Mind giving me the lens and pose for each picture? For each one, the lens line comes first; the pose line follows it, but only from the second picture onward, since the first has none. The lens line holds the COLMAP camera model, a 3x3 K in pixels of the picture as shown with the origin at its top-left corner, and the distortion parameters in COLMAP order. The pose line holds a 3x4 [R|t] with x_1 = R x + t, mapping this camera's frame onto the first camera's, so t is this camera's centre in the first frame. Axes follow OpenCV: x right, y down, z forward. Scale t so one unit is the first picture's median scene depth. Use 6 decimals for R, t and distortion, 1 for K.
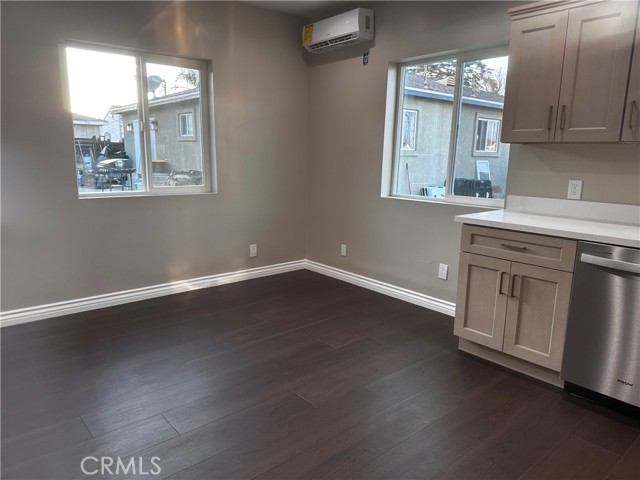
lens RADIAL K [[446.7, 0, 317.3], [0, 446.7, 241.4], [0, 0, 1]] dist [0.037612, -0.041520]
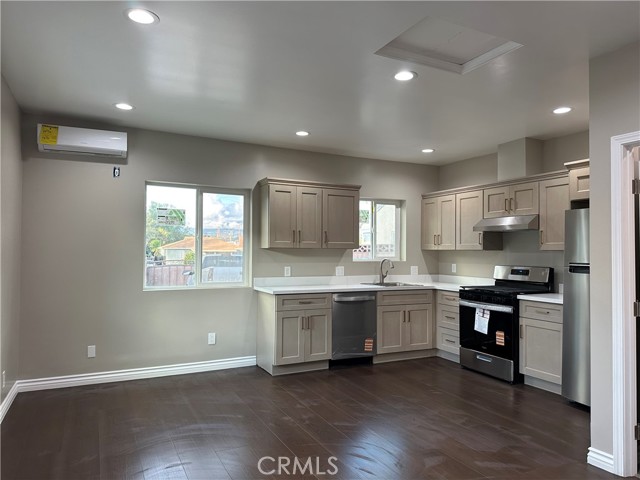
lens RADIAL K [[446.7, 0, 319.3], [0, 446.7, 236.6], [0, 0, 1]] dist [0.037612, -0.041520]
pose [[0.232061, 0.015841, 0.972572, -1.365092], [0.182566, 0.981389, -0.059546, -0.133538], [-0.955415, 0.191377, 0.224850, 0.445783]]
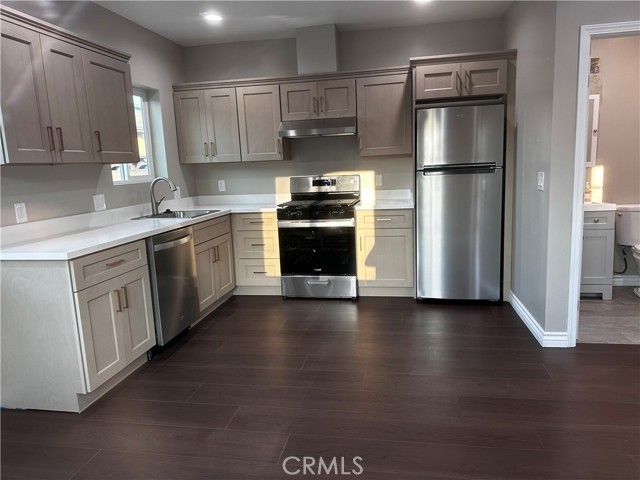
lens RADIAL K [[446.7, 0, 324.0], [0, 446.7, 242.7], [0, 0, 1]] dist [0.037612, -0.041520]
pose [[-0.645169, -0.122181, 0.754208, -0.631628], [0.175766, 0.936921, 0.302135, -0.251768], [-0.743548, 0.327492, -0.582997, 1.193594]]
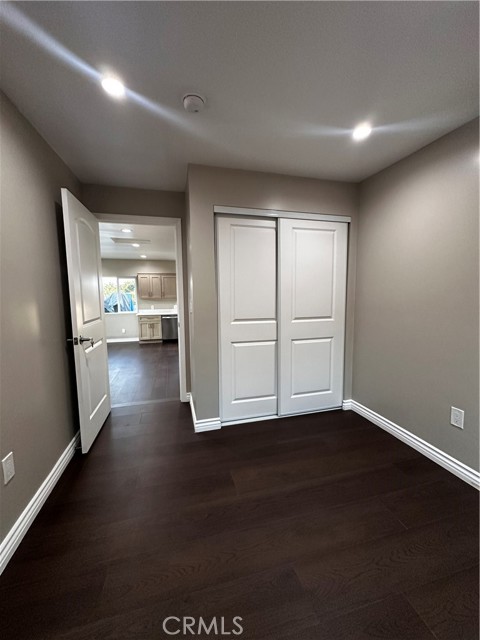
lens RADIAL K [[256.9, 0, 242.3], [0, 256.9, 321.3], [0, 0, 1]] dist [-0.008935, 0.000524]
pose [[0.410957, -0.120756, 0.903622, -1.805772], [0.190643, 0.980657, 0.044348, 0.115905], [-0.891499, 0.154044, 0.426029, -1.225610]]
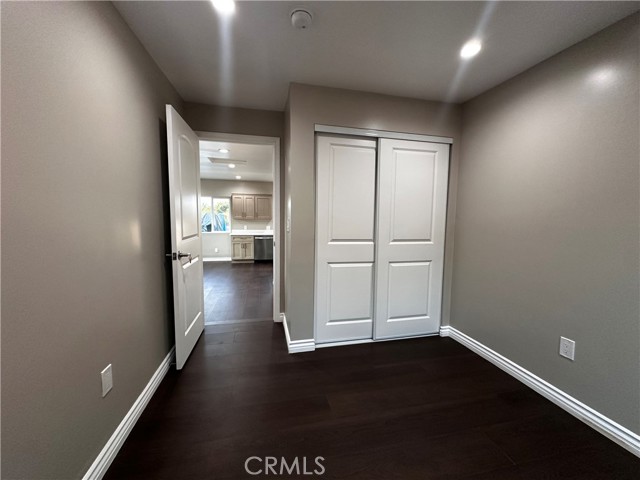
lens RADIAL K [[256.9, 0, 322.5], [0, 256.9, 240.5], [0, 0, 1]] dist [-0.008935, 0.000524]
pose [[0.446438, -0.095211, 0.889735, -1.807013], [0.166199, 0.985844, 0.022102, 0.123139], [-0.879244, 0.138006, 0.455943, -1.191603]]
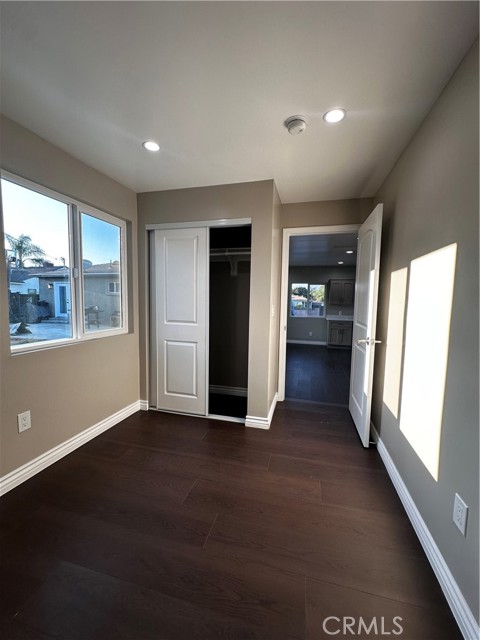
lens RADIAL K [[256.9, 0, 239.9], [0, 256.9, 321.2], [0, 0, 1]] dist [-0.008935, 0.000524]
pose [[0.820144, -0.054568, 0.569550, -2.212343], [0.107848, 0.992342, -0.060225, 0.032221], [-0.561902, 0.110817, 0.819748, -0.808642]]
